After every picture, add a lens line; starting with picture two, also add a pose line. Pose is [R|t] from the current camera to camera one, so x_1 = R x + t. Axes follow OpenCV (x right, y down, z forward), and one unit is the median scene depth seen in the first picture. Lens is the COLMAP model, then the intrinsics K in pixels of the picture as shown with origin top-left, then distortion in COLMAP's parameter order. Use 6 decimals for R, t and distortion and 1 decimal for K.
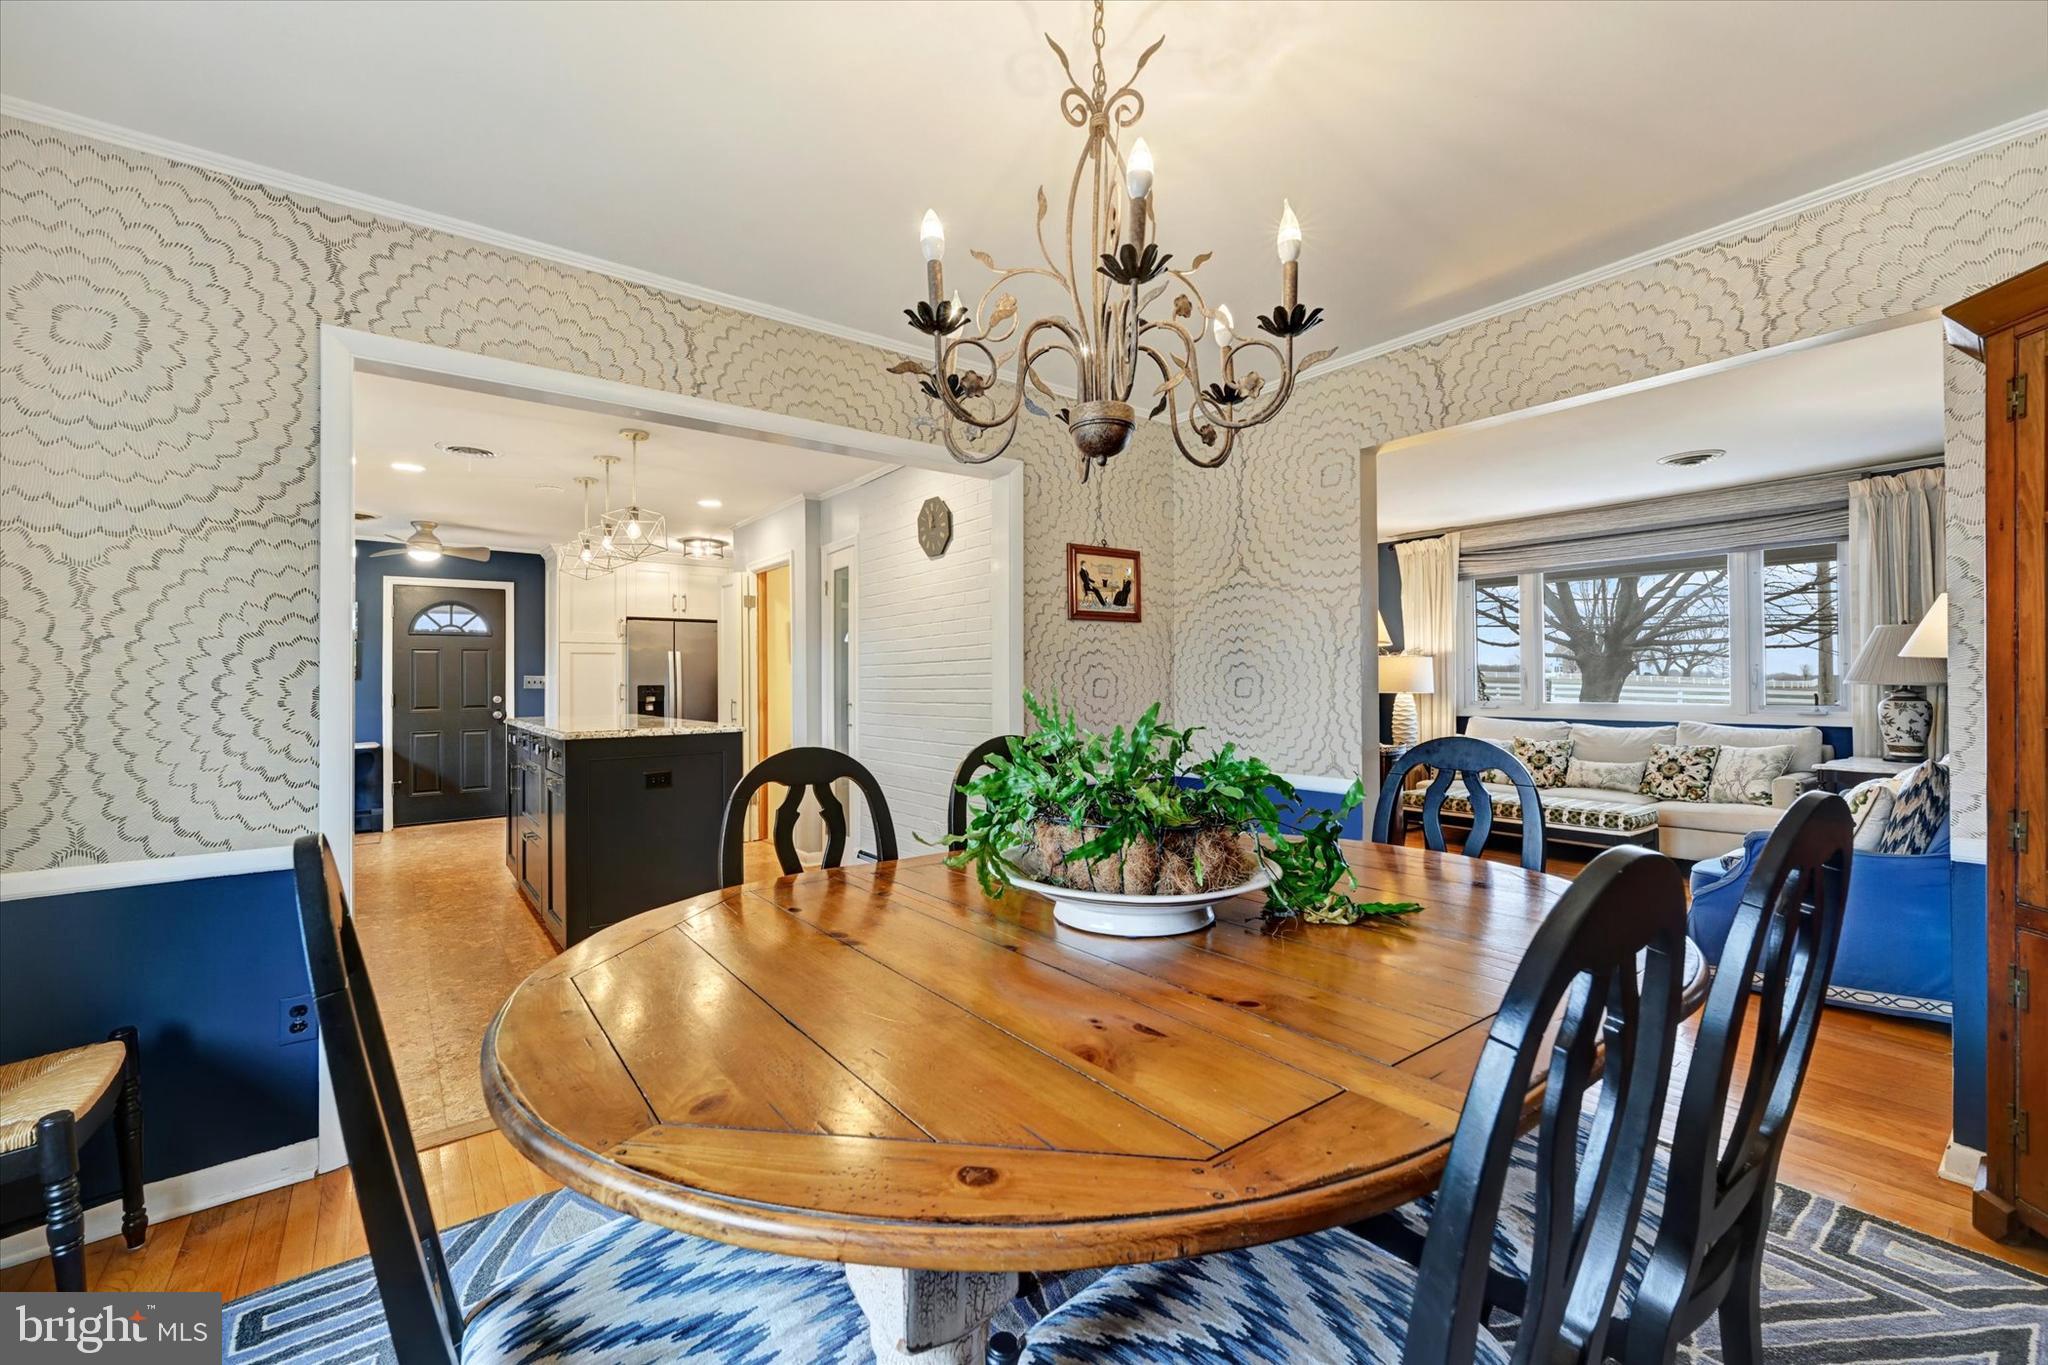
lens RADIAL K [[826.6, 0, 1027.2], [0, 826.6, 669.1], [0, 0, 1]] dist [-0.001670, -0.000291]
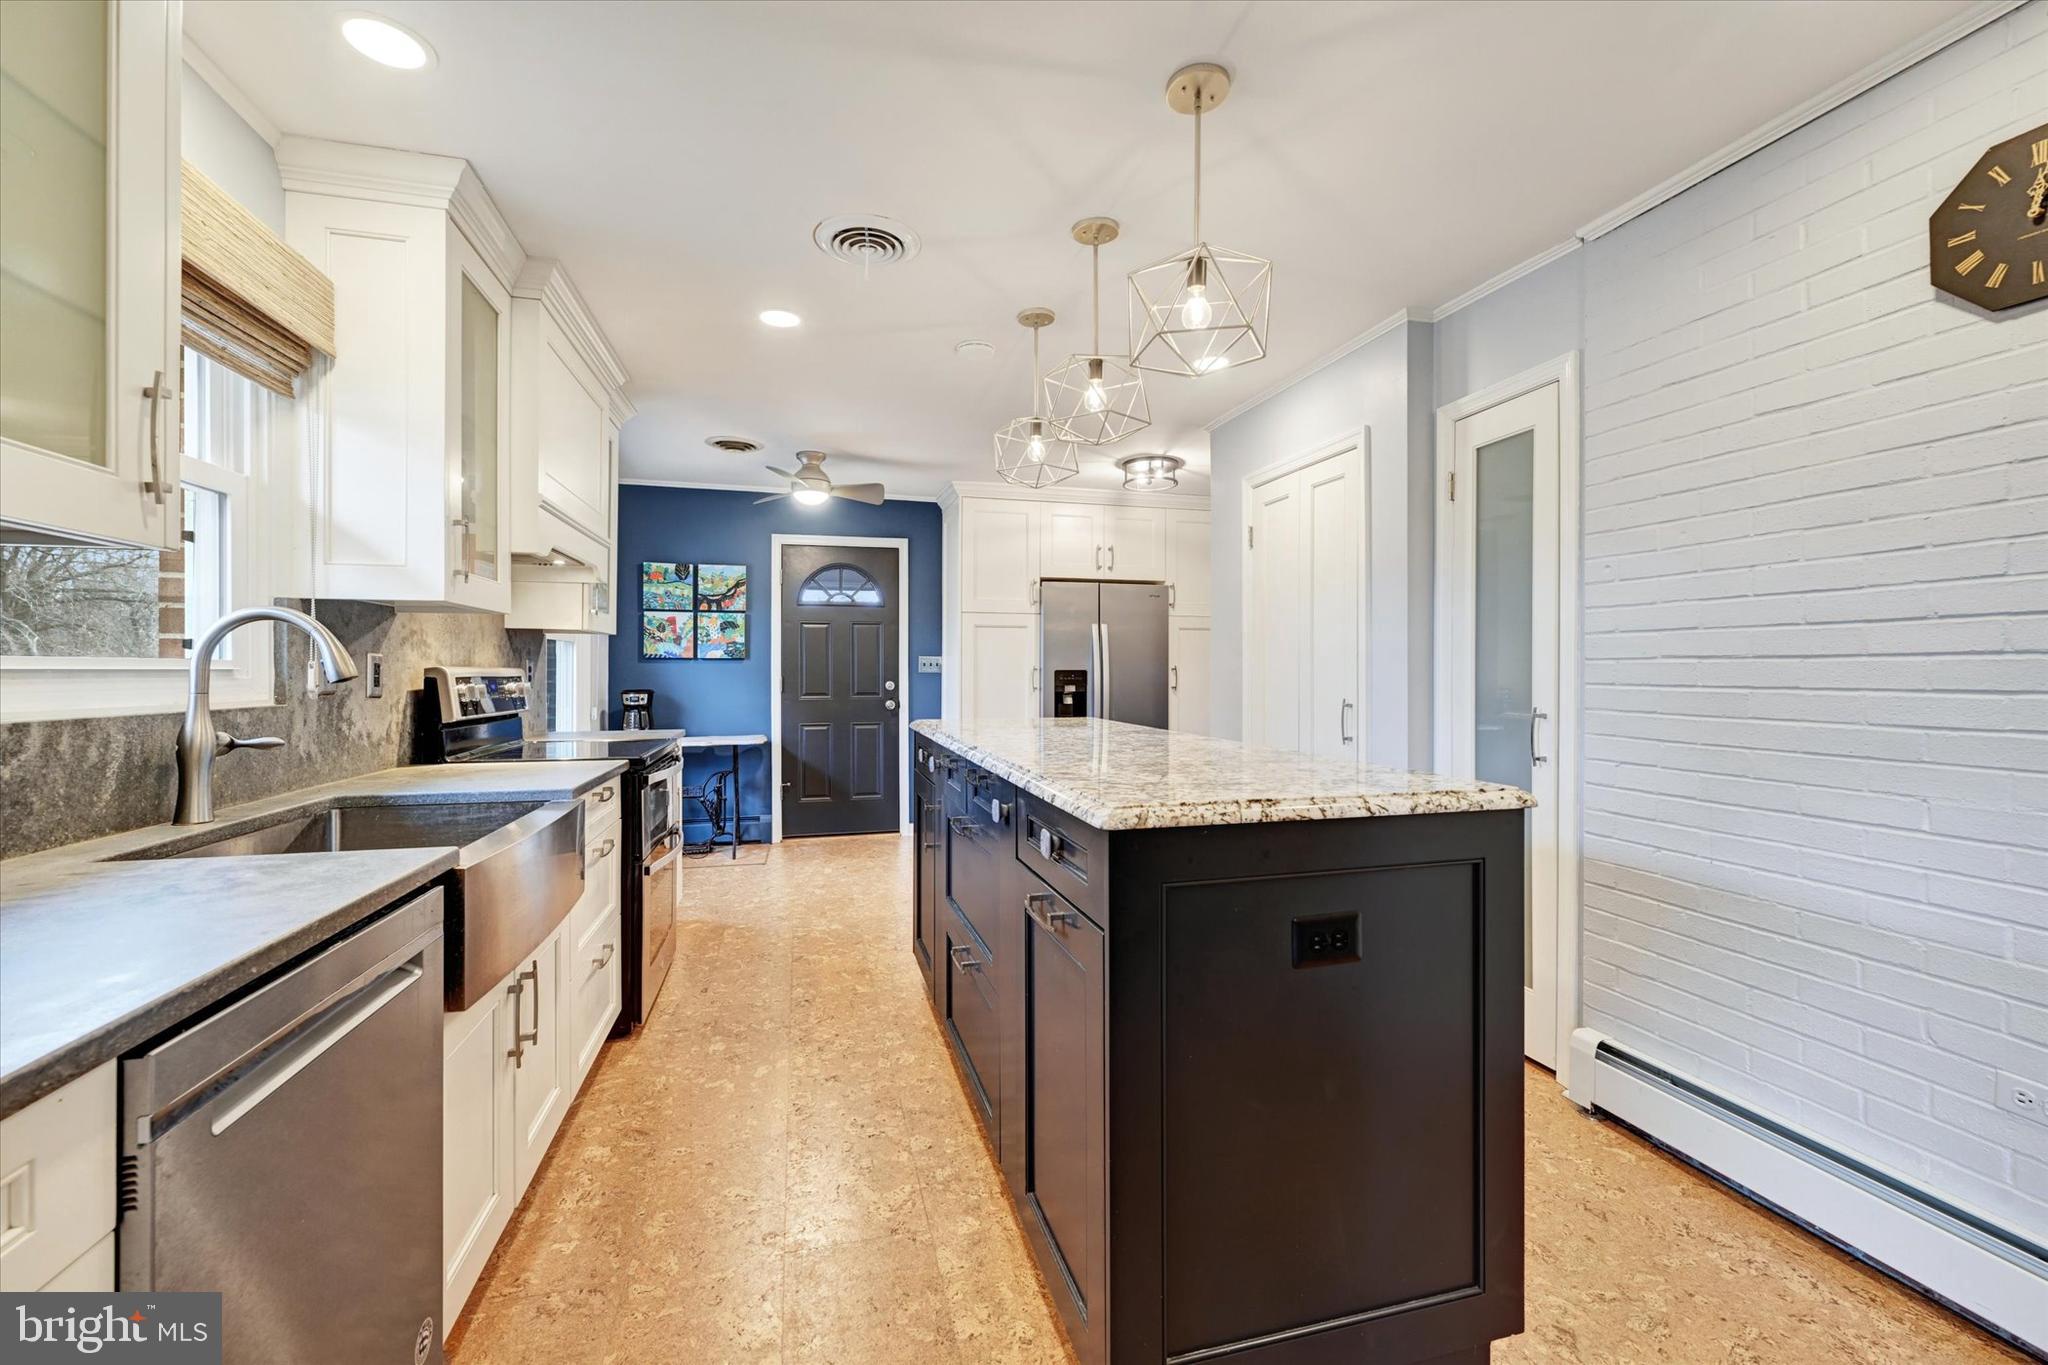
lens RADIAL K [[826.6, 0, 1023.1], [0, 826.6, 676.4], [0, 0, 1]] dist [-0.001670, -0.000291]
pose [[0.923411, 0.016562, -0.383455, -0.219057], [-0.007122, 0.999636, 0.026024, 0.006111], [0.383746, -0.021300, 0.923193, 0.316023]]
